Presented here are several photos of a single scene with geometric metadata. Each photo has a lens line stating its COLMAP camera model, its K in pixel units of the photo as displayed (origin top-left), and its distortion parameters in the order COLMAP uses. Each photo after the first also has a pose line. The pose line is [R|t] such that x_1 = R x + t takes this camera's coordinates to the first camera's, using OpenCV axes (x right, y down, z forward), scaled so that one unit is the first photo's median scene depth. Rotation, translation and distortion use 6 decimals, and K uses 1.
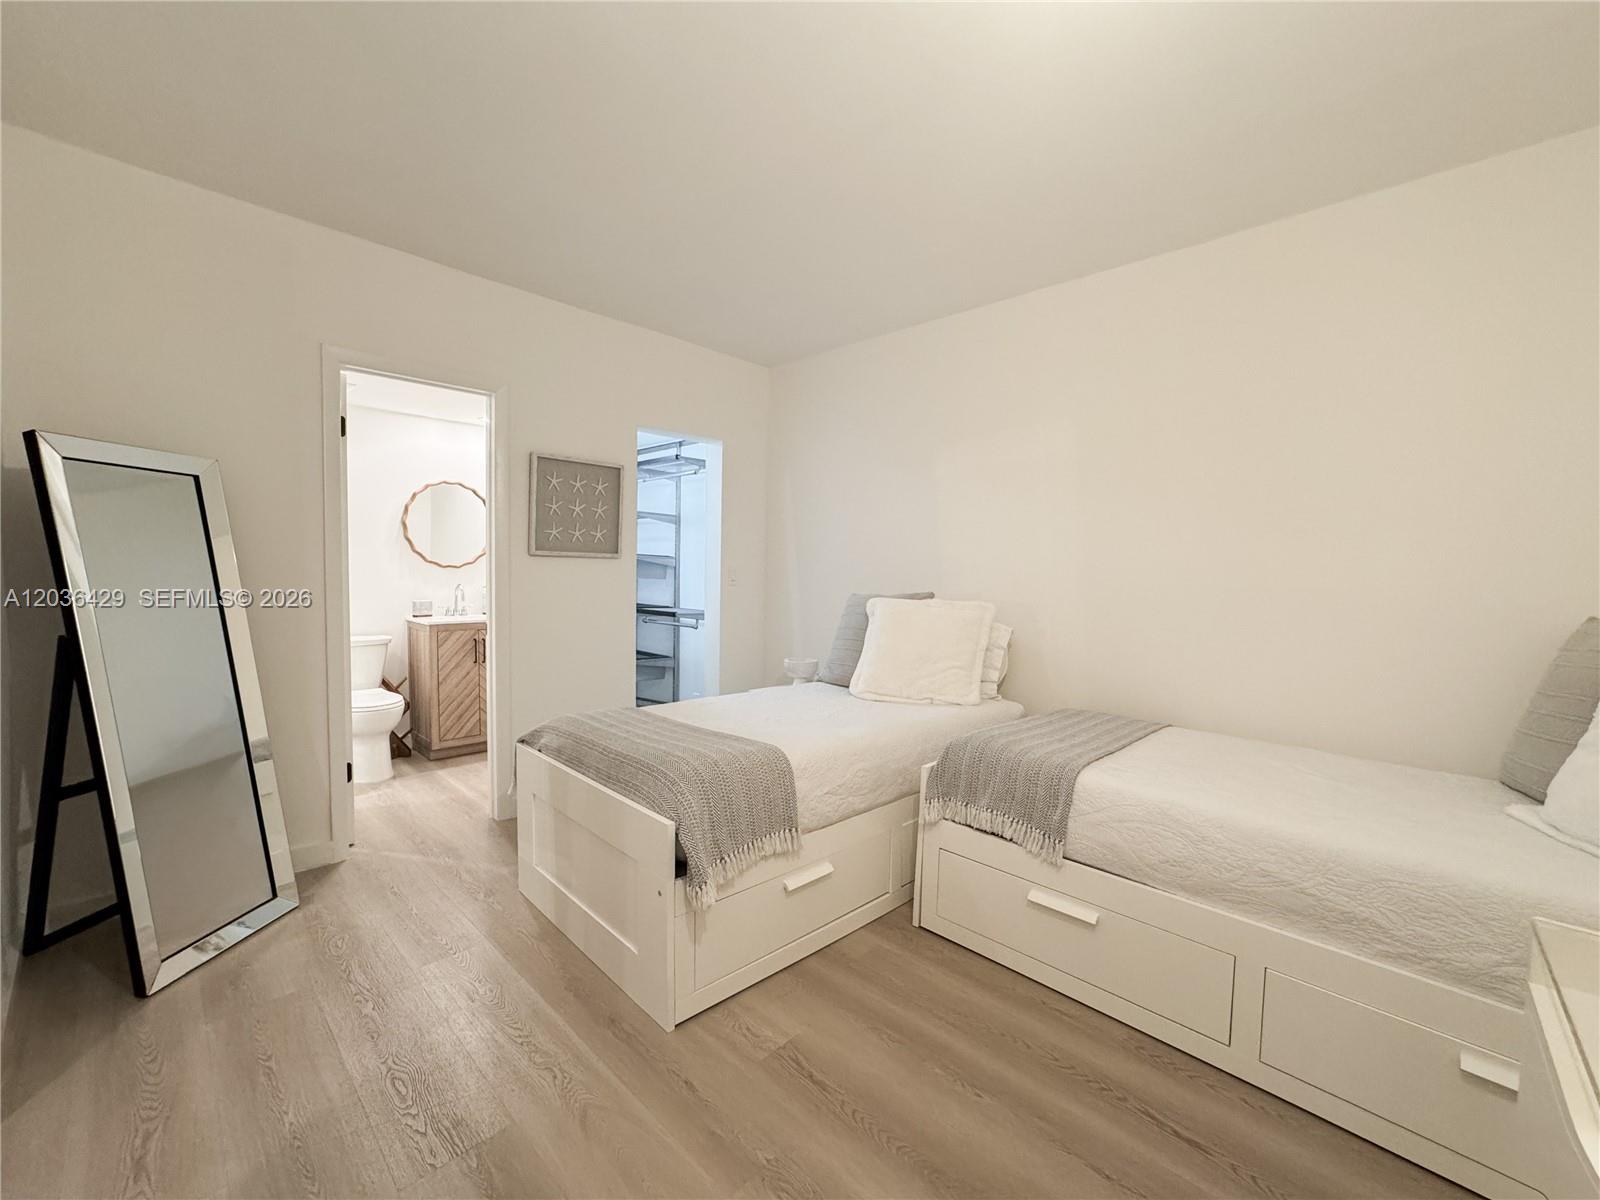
lens RADIAL K [[640.0, 0, 792.8], [0, 640.0, 603.7], [0, 0, 1]] dist [-0.002544, 0.000418]
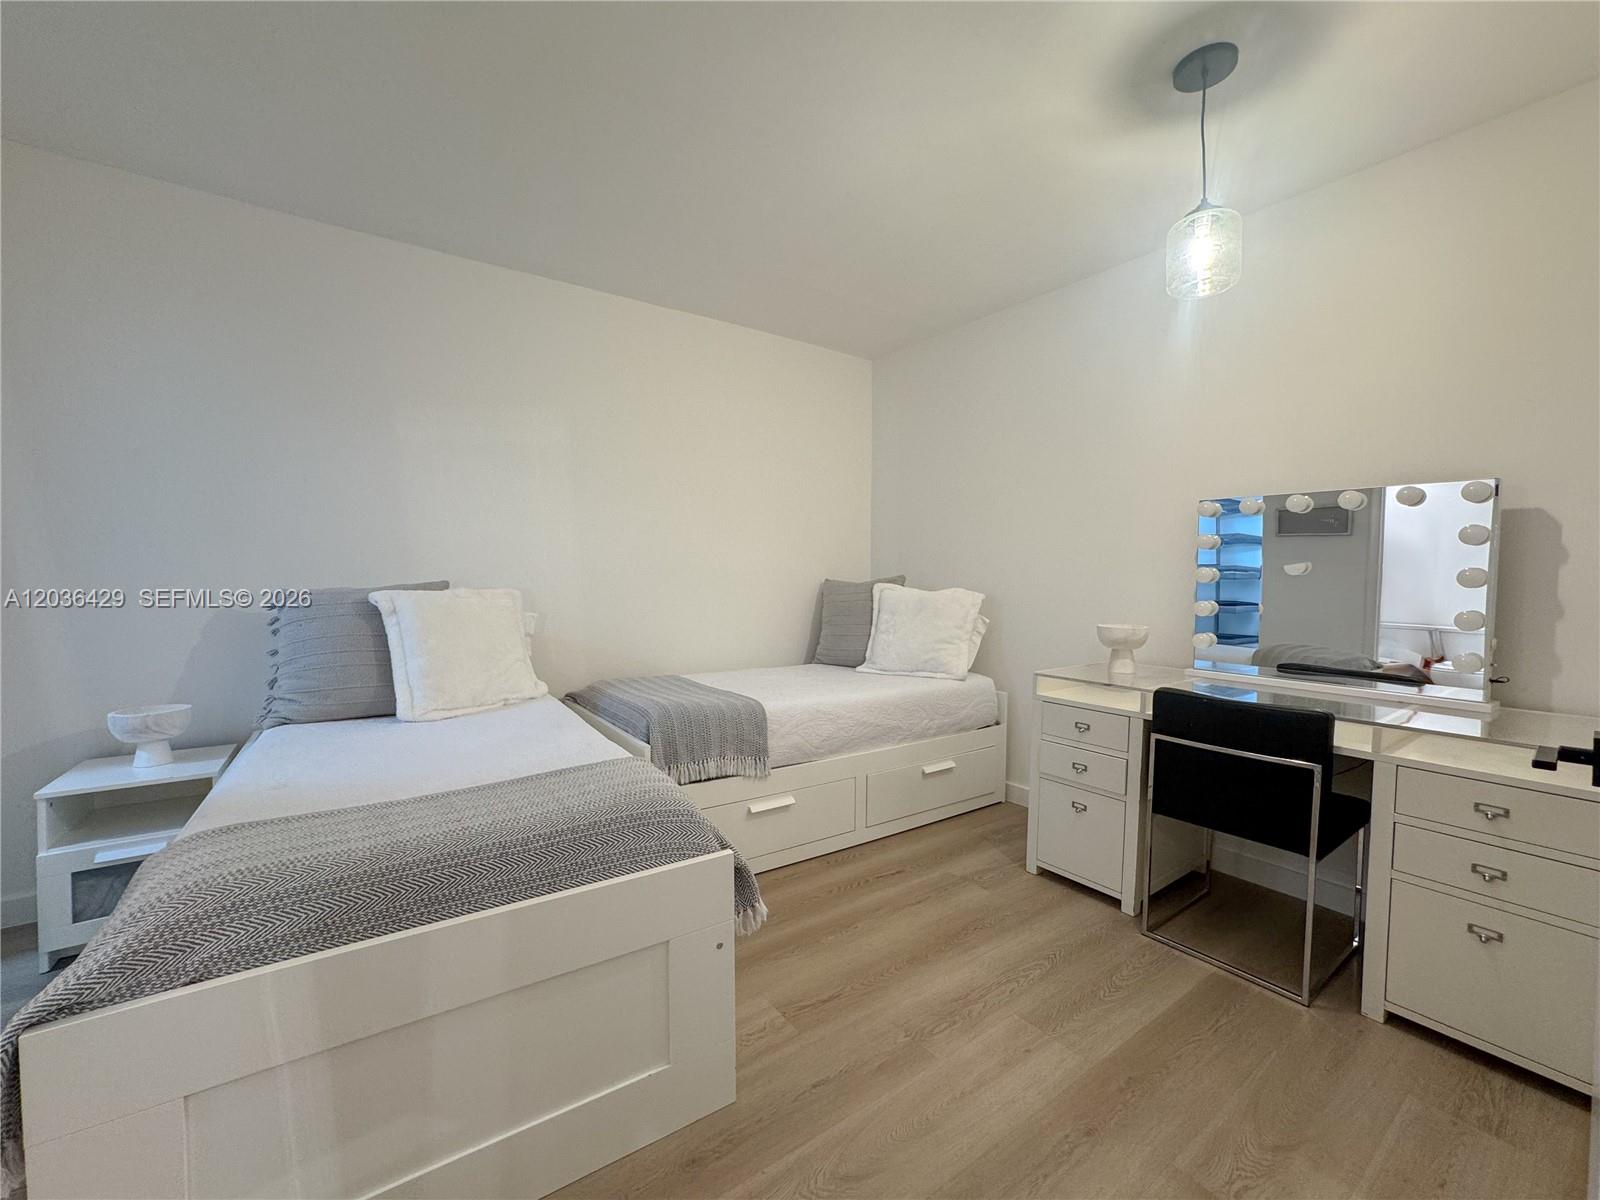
lens RADIAL K [[640.0, 0, 812.6], [0, 640.0, 610.9], [0, 0, 1]] dist [-0.002544, 0.000418]
pose [[0.186042, -0.065497, 0.980356, -0.744145], [0.050843, 0.997081, 0.056966, -0.002714], [-0.981225, 0.039246, 0.188829, 0.568138]]
